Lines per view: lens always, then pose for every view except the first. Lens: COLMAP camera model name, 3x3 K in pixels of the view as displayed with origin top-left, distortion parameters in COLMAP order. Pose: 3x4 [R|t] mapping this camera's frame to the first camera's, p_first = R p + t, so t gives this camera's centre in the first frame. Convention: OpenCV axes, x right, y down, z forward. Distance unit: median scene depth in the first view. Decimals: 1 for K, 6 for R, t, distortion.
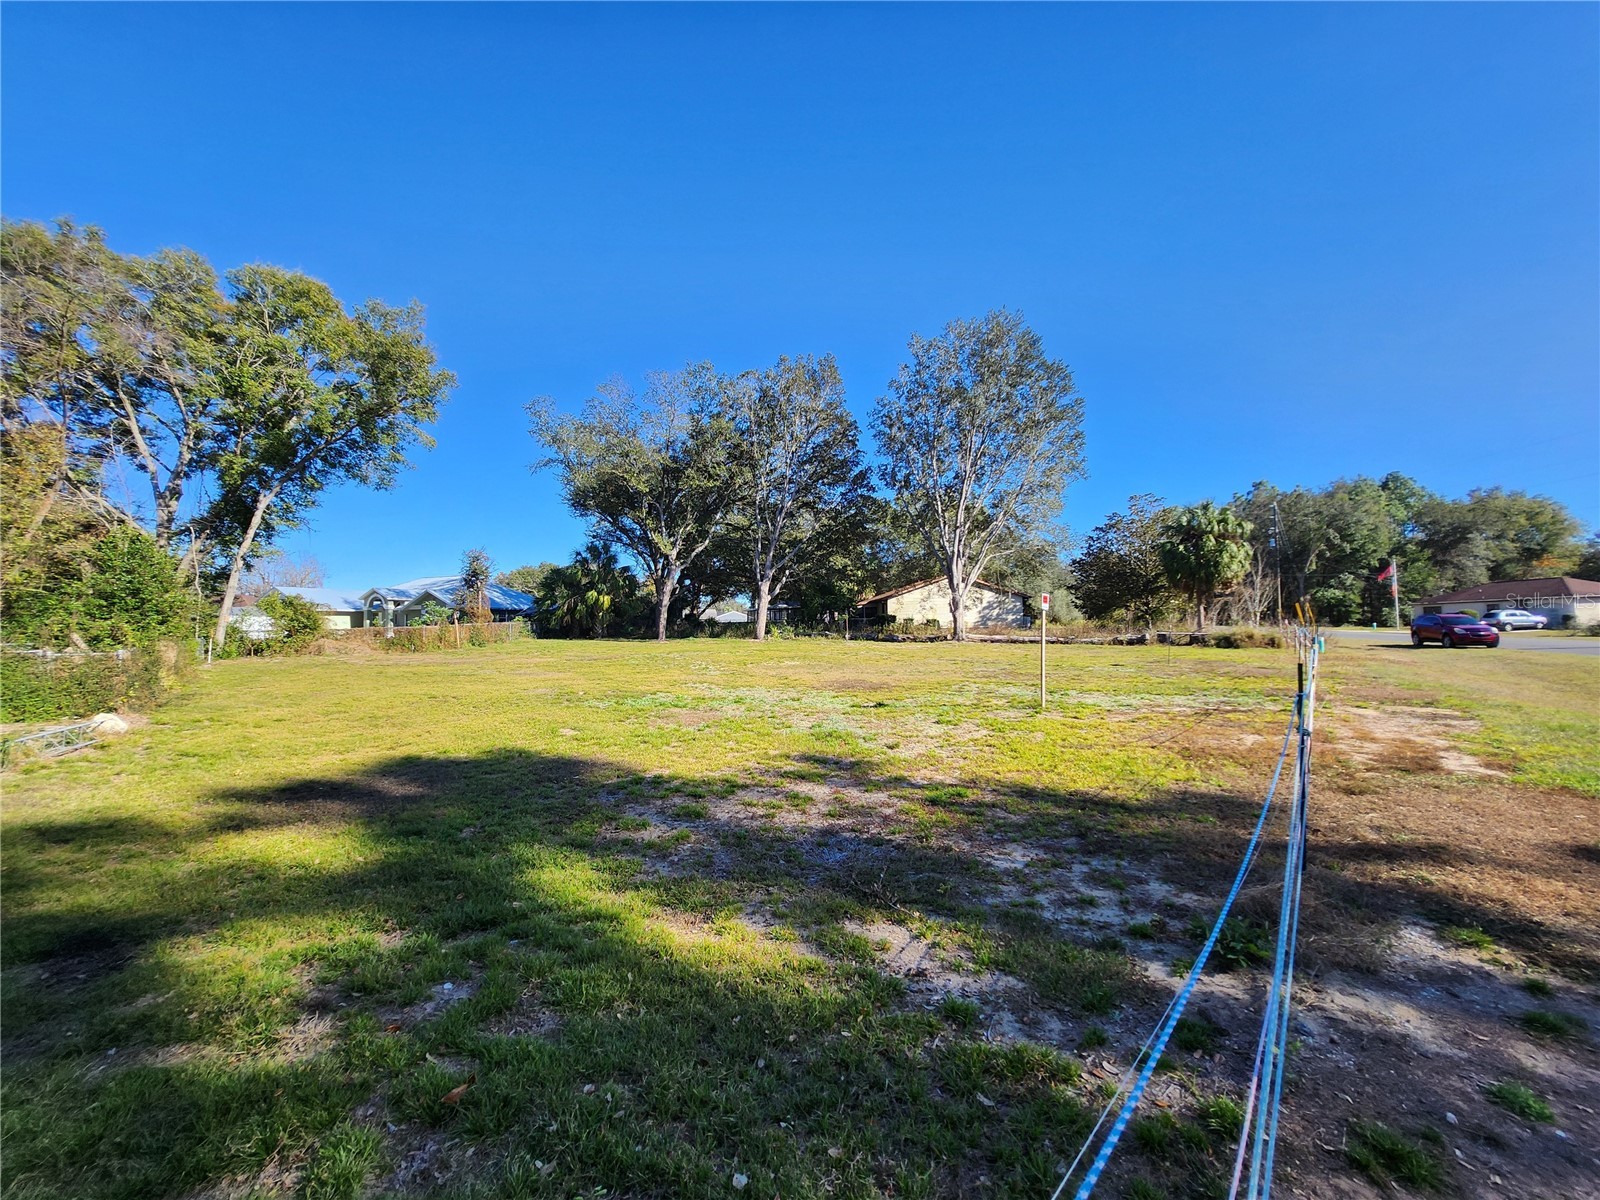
lens RADIAL K [[642.7, 0, 797.2], [0, 642.7, 582.8], [0, 0, 1]] dist [-0.017779, 0.000592]
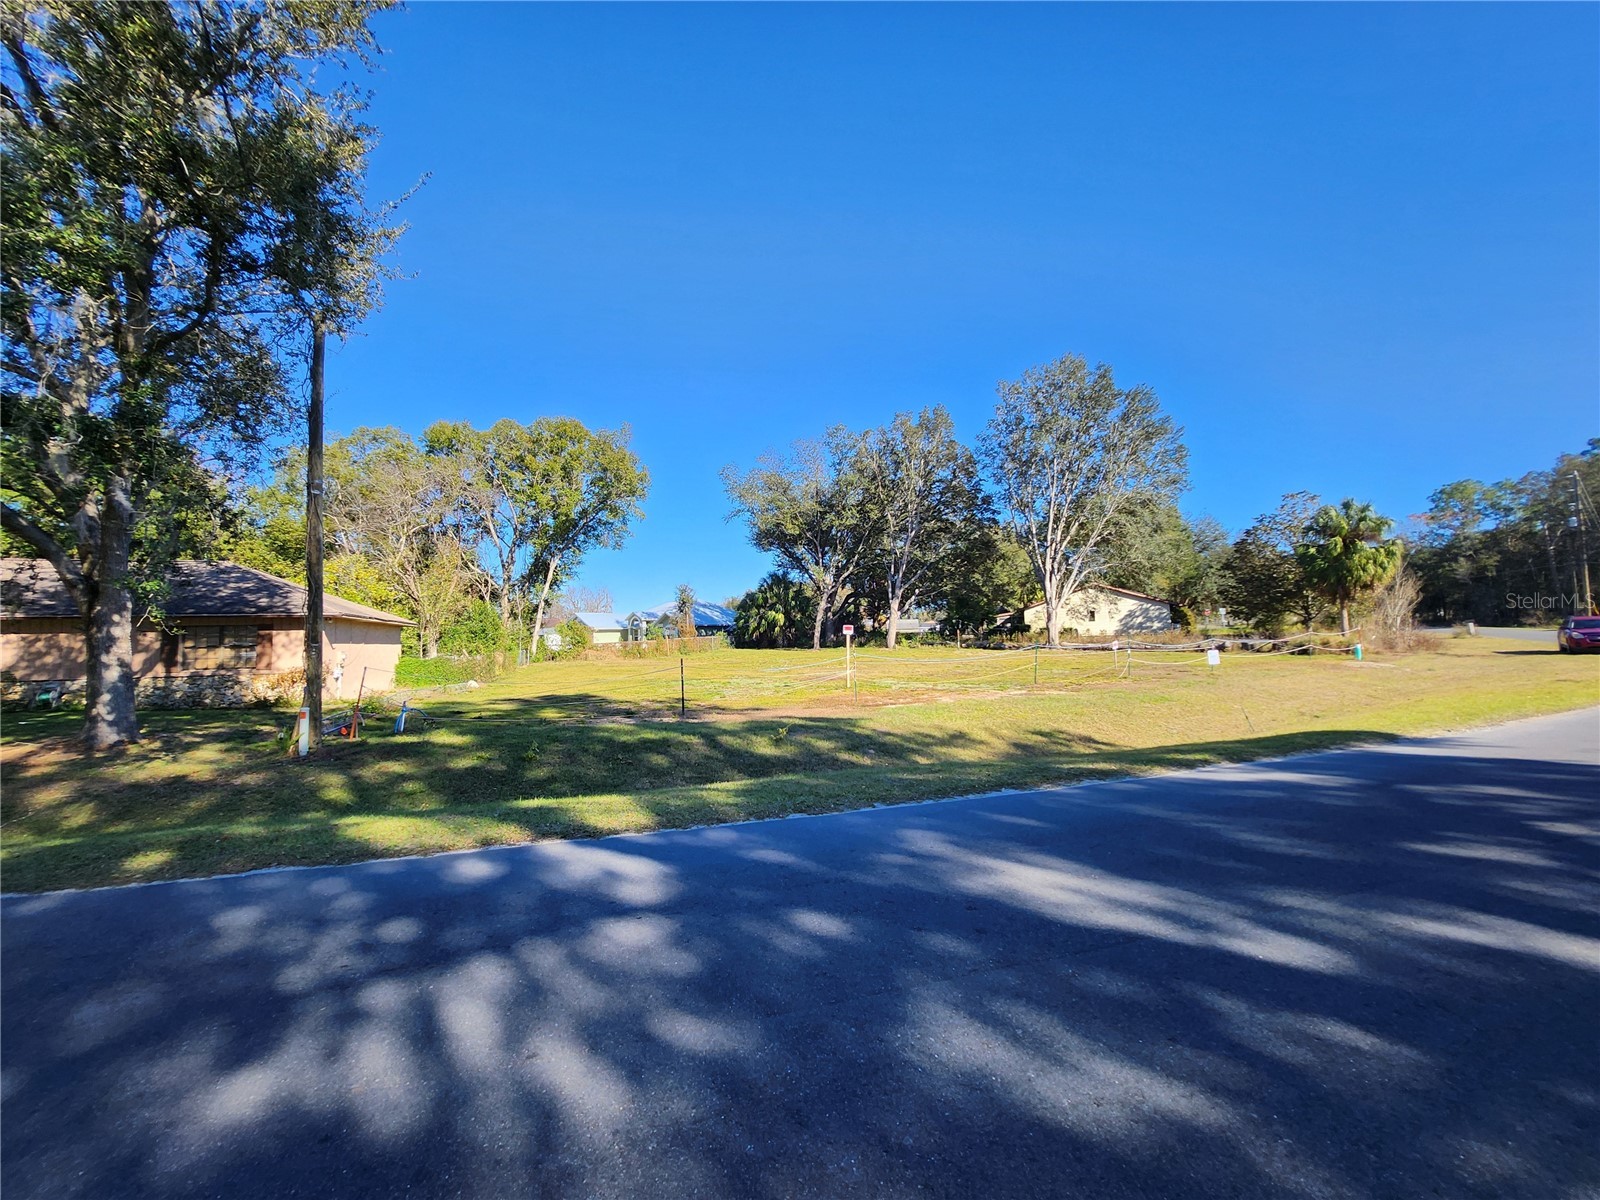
lens RADIAL K [[642.7, 0, 781.2], [0, 642.7, 582.2], [0, 0, 1]] dist [-0.017779, 0.000592]
pose [[0.919281, -0.045467, -0.390967, 0.253938], [0.040365, 0.998959, -0.021263, -0.020237], [0.391527, 0.003765, 0.920159, -0.210408]]
